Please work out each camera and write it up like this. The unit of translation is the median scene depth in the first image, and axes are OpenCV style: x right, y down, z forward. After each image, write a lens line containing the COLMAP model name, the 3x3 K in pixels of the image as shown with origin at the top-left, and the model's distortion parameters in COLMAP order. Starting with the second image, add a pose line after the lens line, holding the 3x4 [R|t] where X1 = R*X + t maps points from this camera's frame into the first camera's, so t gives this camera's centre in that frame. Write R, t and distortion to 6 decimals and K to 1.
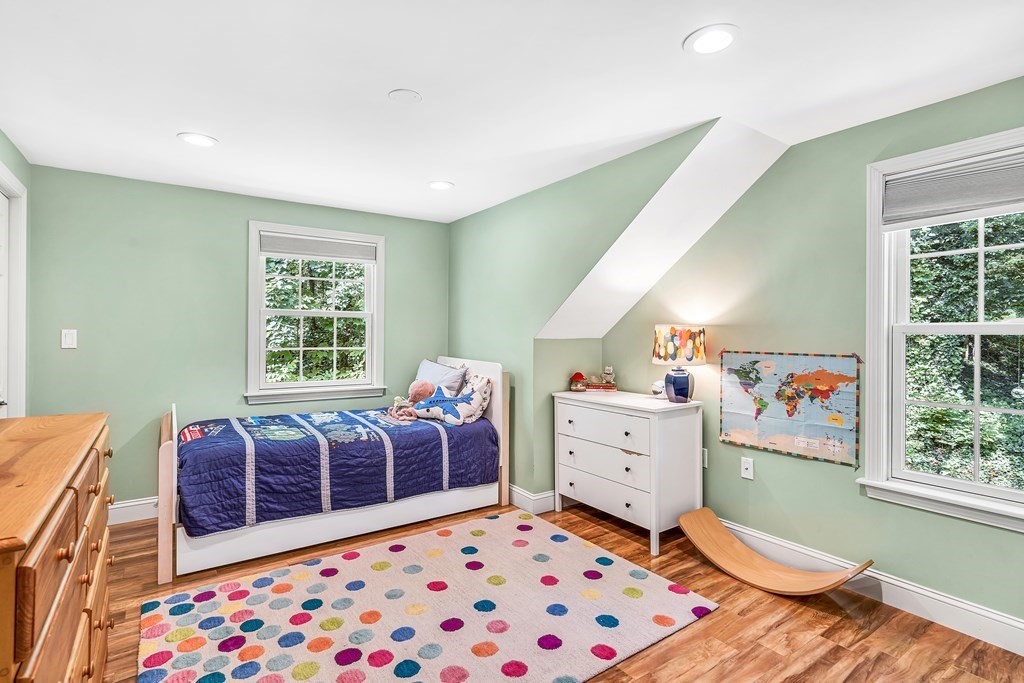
lens RADIAL K [[502.7, 0, 514.8], [0, 502.7, 337.4], [0, 0, 1]] dist [-0.001123, -0.000239]
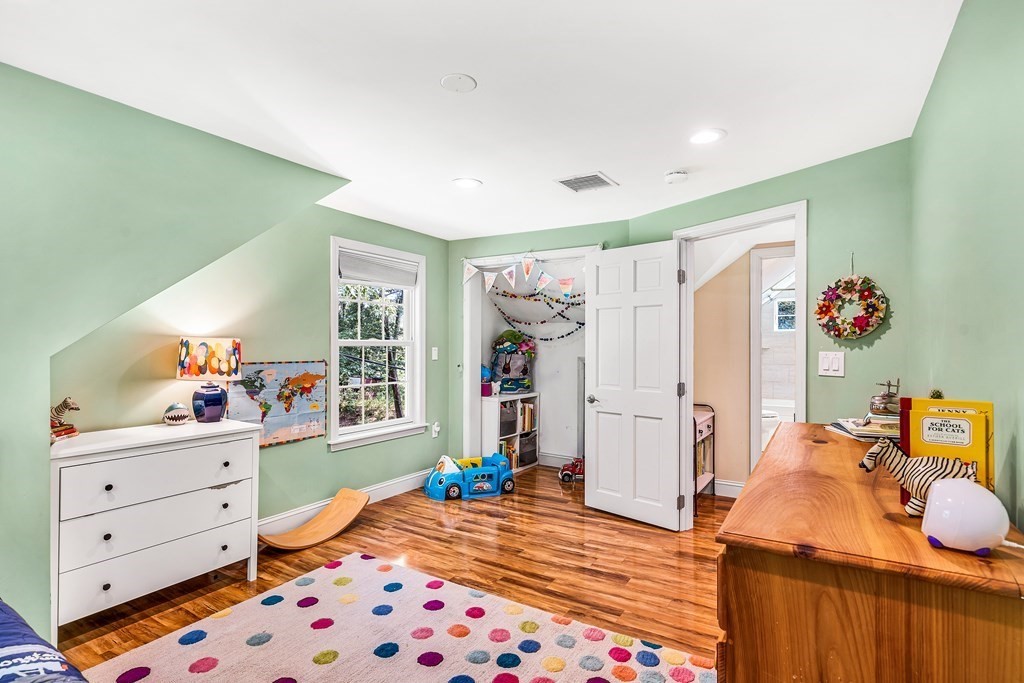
lens RADIAL K [[502.7, 0, 515.1], [0, 502.7, 341.5], [0, 0, 1]] dist [-0.001123, -0.000239]
pose [[-0.395339, 0.000473, 0.918535, -0.820704], [-0.001868, 0.999997, -0.001319, -0.018591], [-0.918533, -0.002238, -0.395337, 0.956737]]
